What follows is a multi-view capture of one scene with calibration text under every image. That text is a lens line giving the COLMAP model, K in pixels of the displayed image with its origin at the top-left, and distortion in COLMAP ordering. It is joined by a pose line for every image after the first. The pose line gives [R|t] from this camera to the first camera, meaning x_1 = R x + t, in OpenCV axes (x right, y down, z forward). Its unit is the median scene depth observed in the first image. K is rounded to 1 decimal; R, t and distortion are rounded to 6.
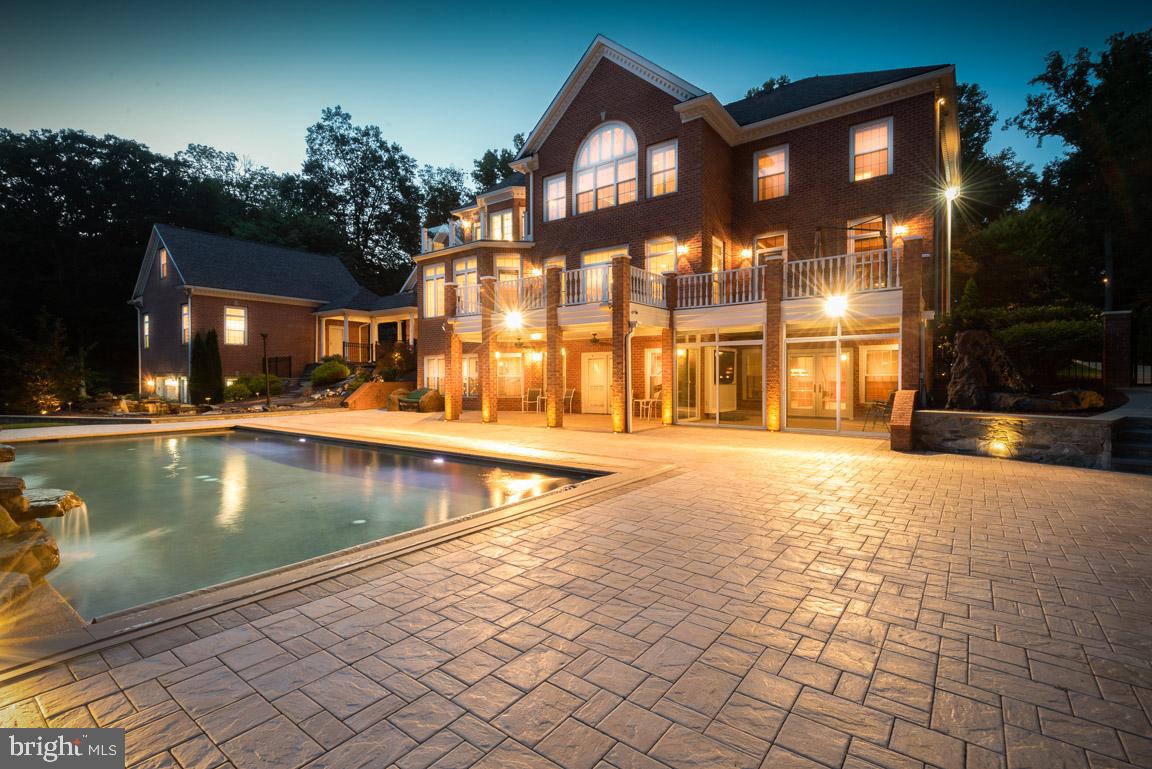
lens RADIAL K [[523.3, 0, 574.6], [0, 523.3, 385.7], [0, 0, 1]] dist [-0.001557, -0.000043]
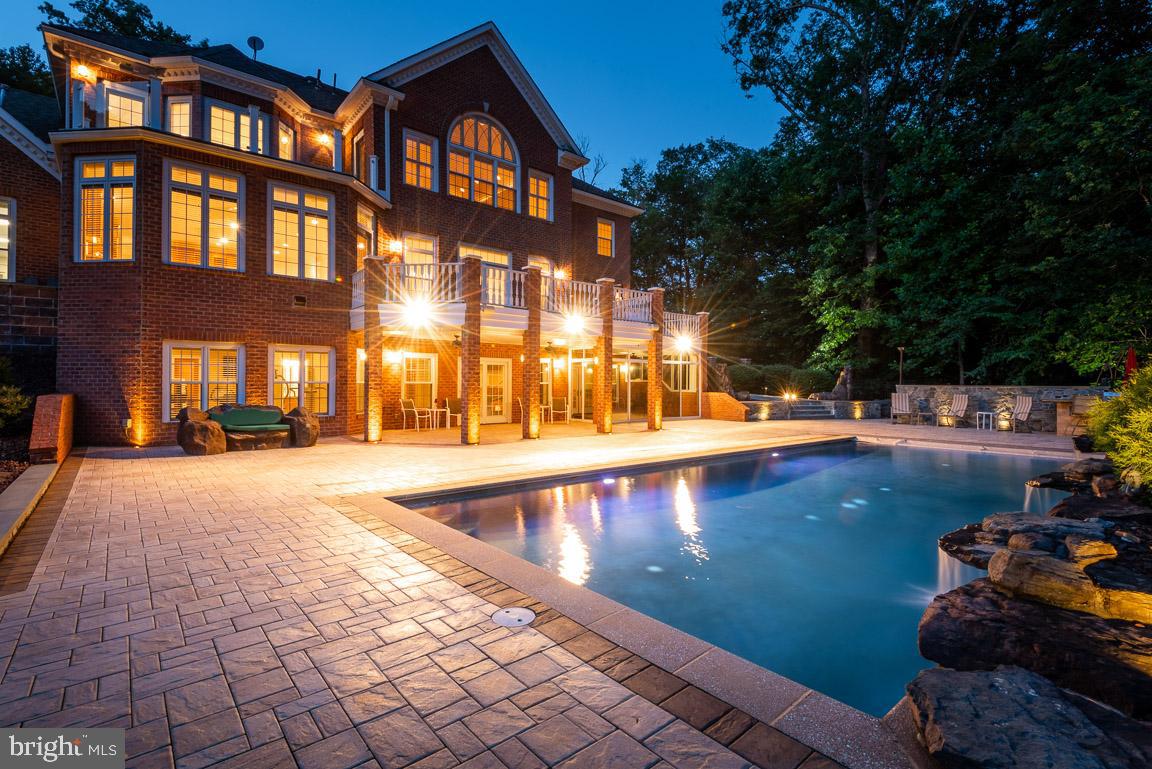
lens RADIAL K [[536.6, 0, 575.4], [0, 536.6, 381.7], [0, 0, 1]] dist [0.001673, 0.000065]
pose [[0.211073, -0.000574, 0.977470, -0.961036], [-0.001283, 0.999999, 0.000864, -0.022104], [-0.977470, -0.001437, 0.211072, 0.711191]]
